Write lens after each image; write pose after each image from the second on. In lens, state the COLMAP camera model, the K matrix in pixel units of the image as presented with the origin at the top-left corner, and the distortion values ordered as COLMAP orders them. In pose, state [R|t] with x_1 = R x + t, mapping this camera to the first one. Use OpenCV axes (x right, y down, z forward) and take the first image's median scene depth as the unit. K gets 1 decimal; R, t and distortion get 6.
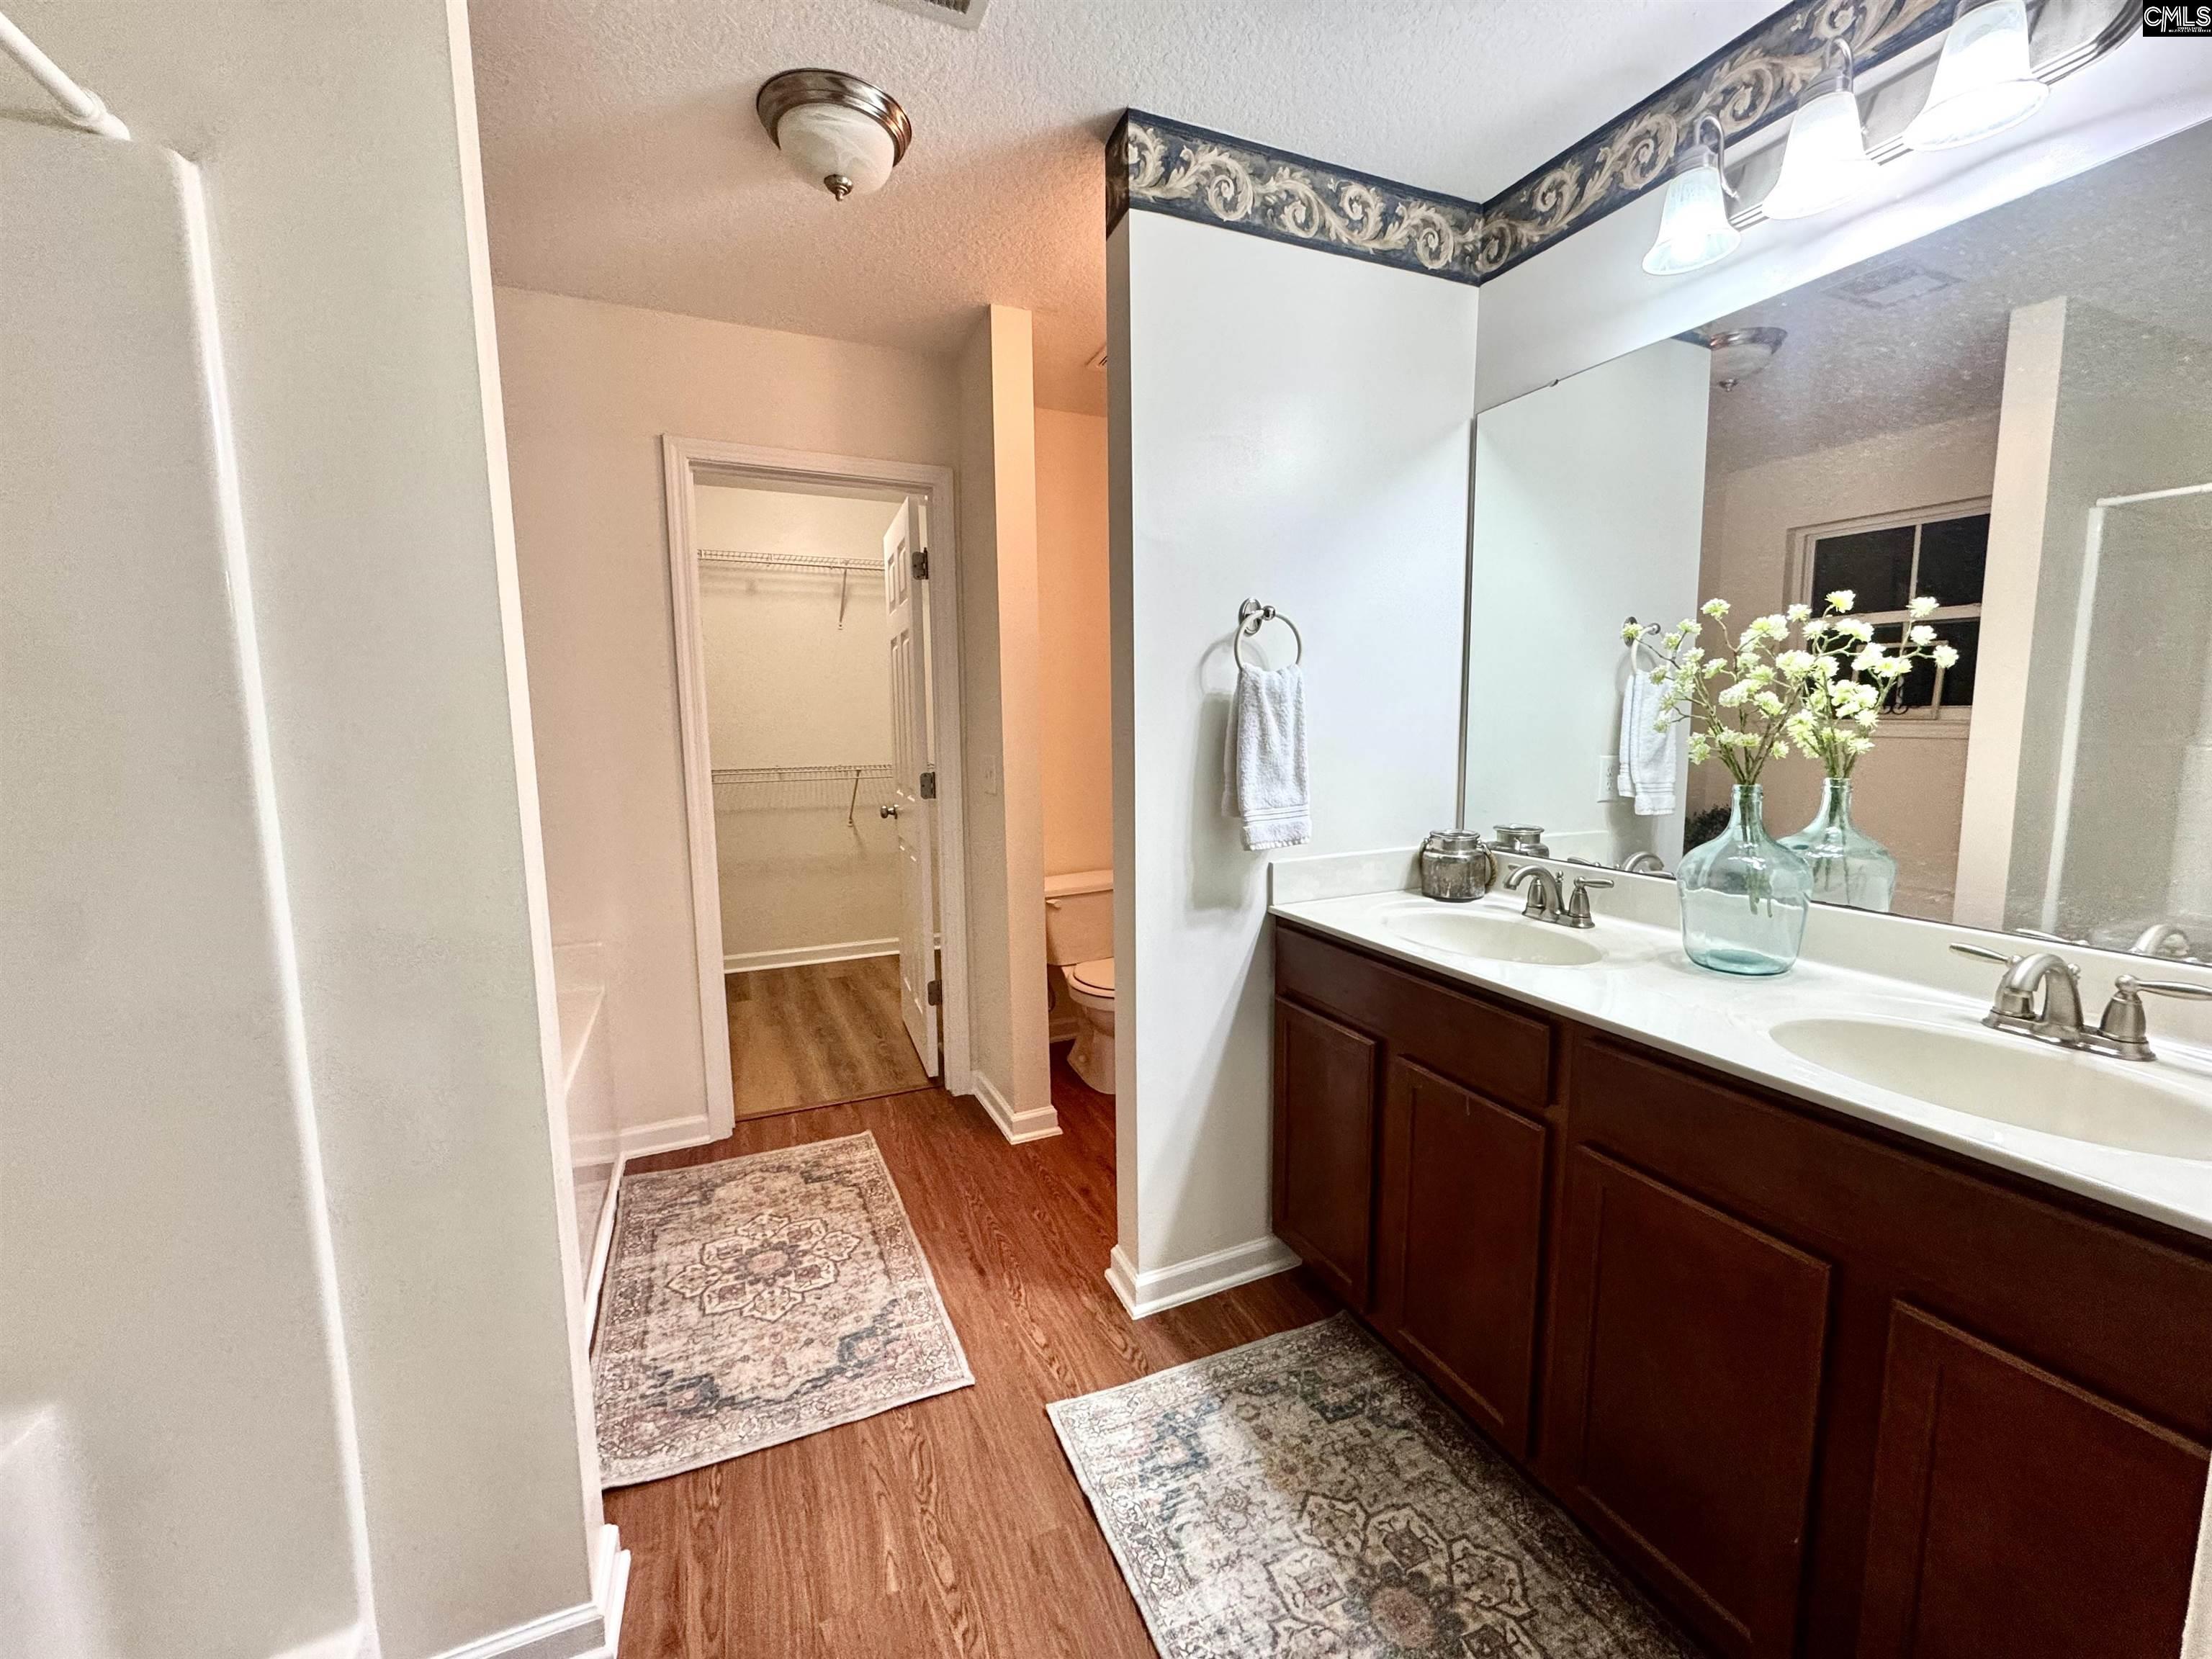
lens RADIAL K [[885.4, 0, 1103.2], [0, 885.4, 823.6], [0, 0, 1]] dist [-0.002063, 0.000918]
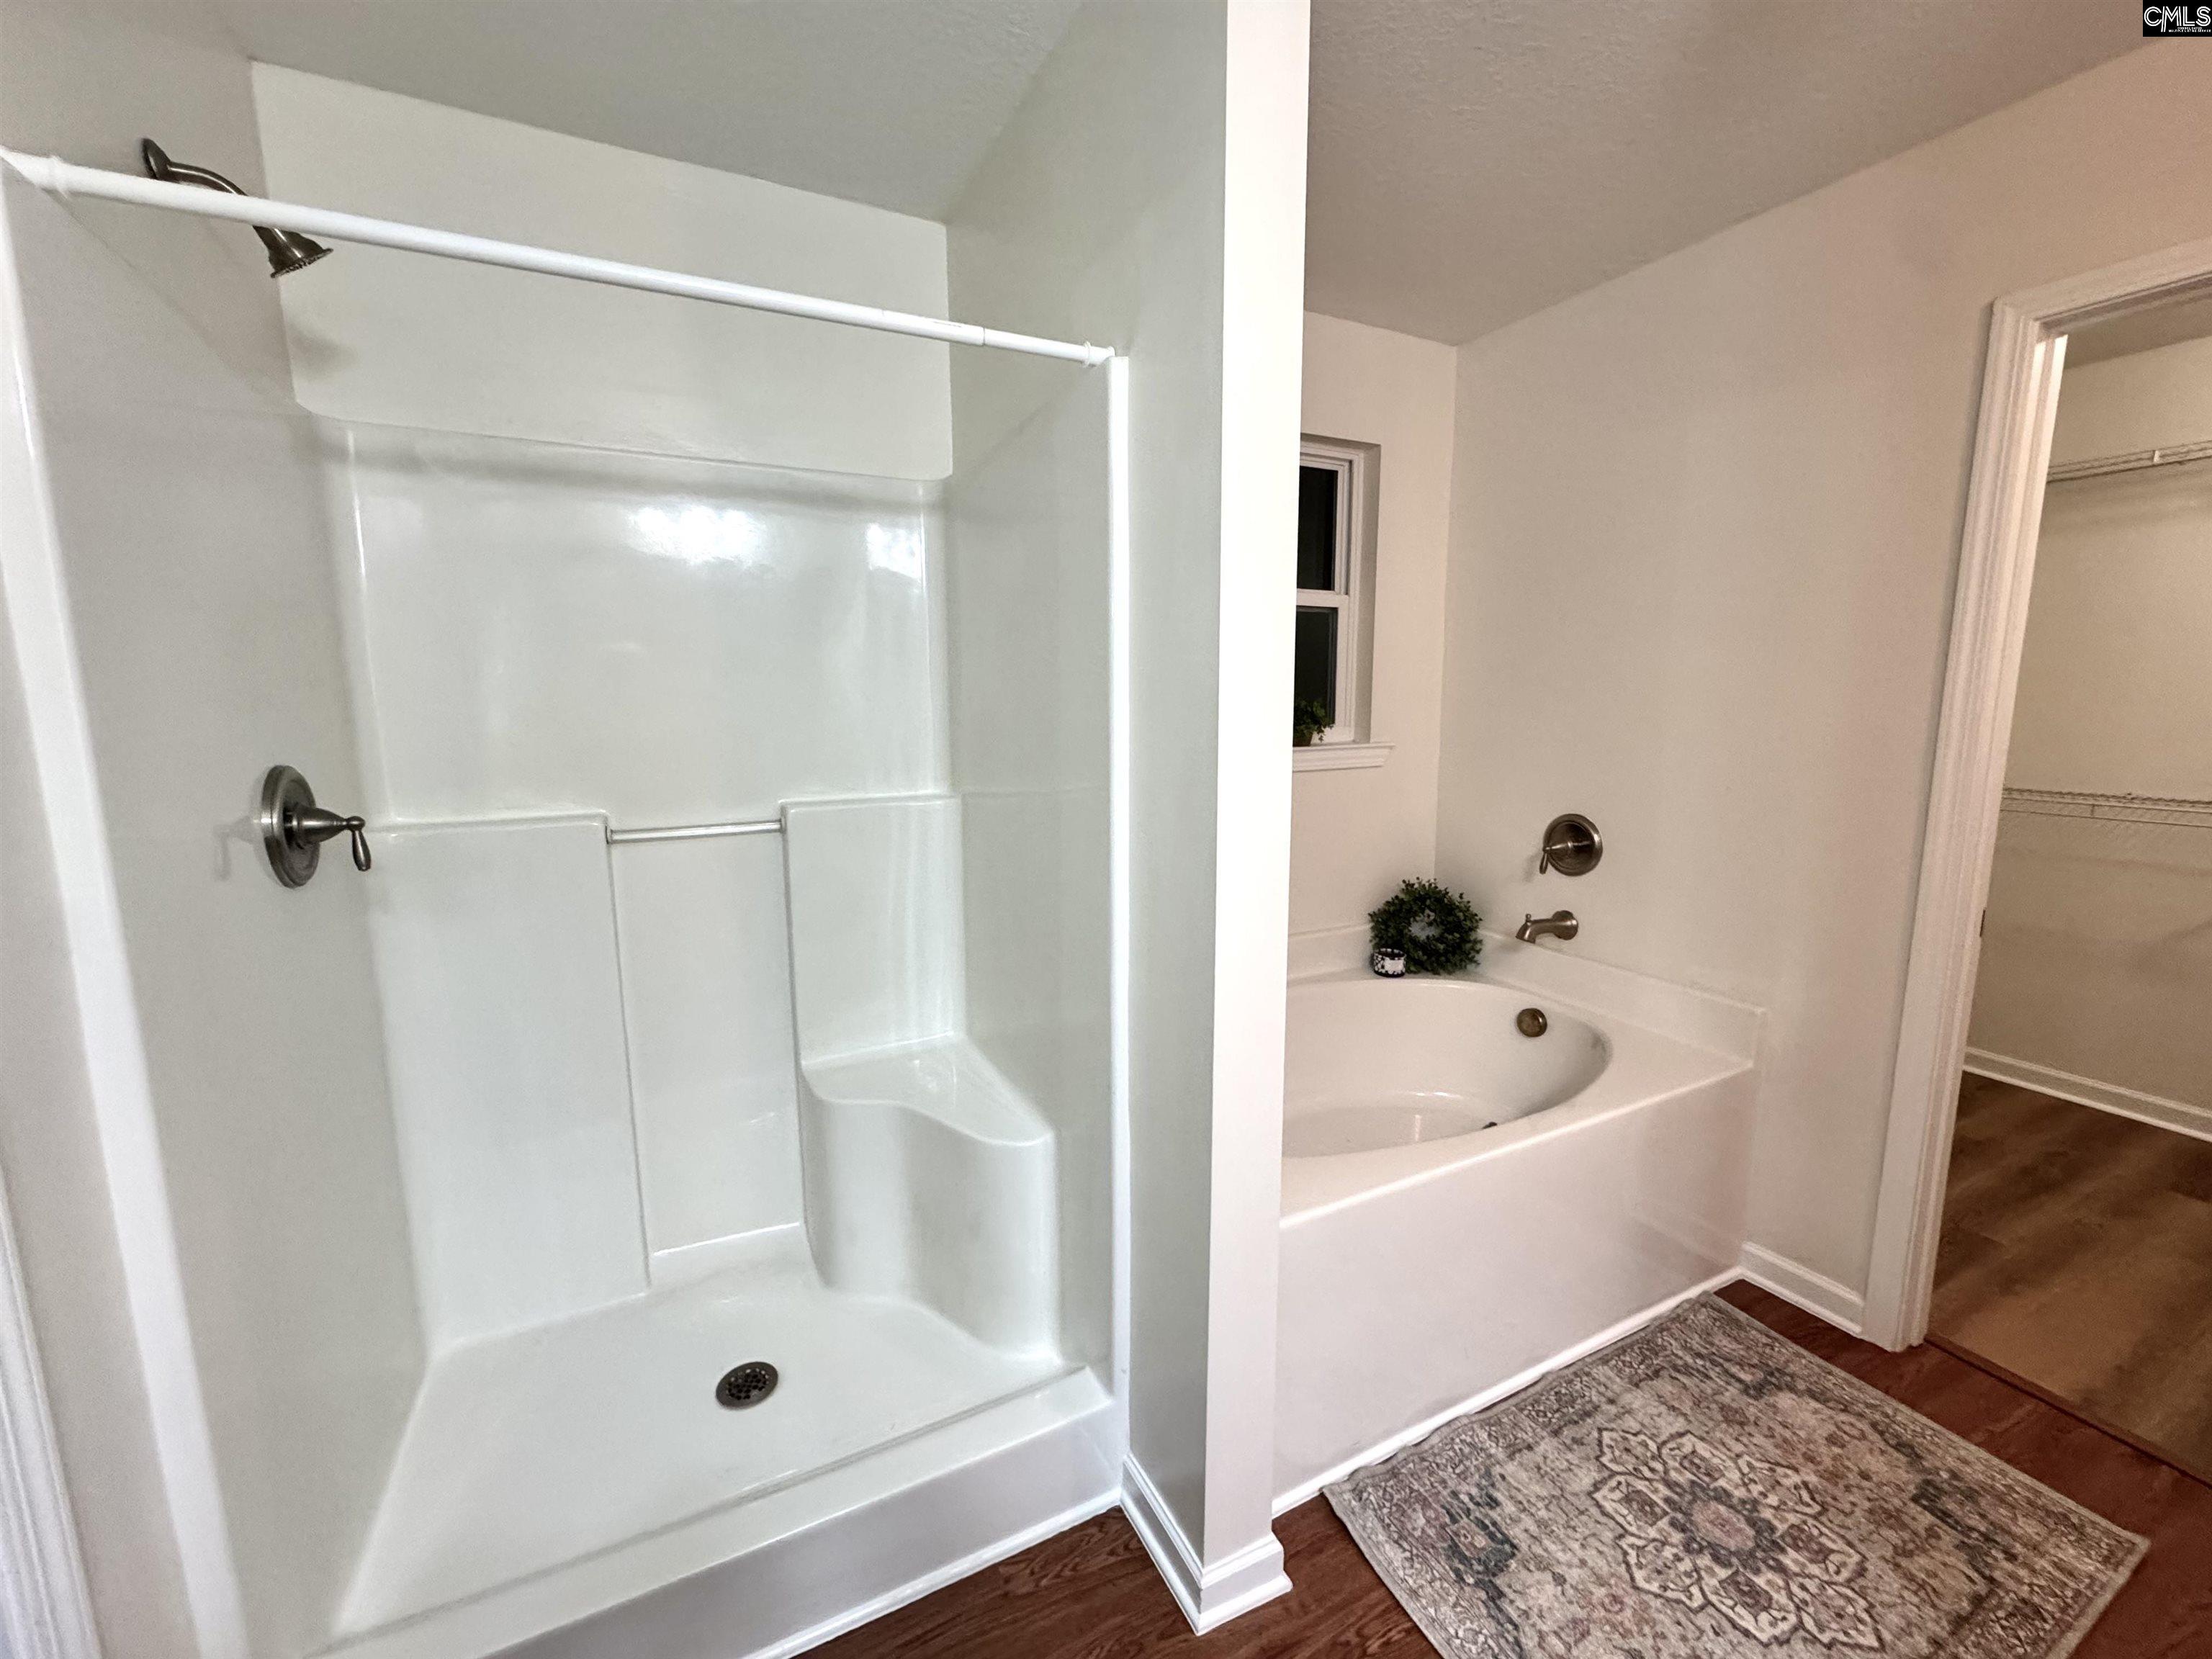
lens RADIAL K [[885.4, 0, 1103.2], [0, 885.4, 823.6], [0, 0, 1]] dist [-0.002063, 0.000918]
pose [[0.048544, 0.152201, -0.987157, 0.199742], [-0.115138, 0.982586, 0.145834, -0.093109], [0.992163, 0.106580, 0.065223, 0.404553]]
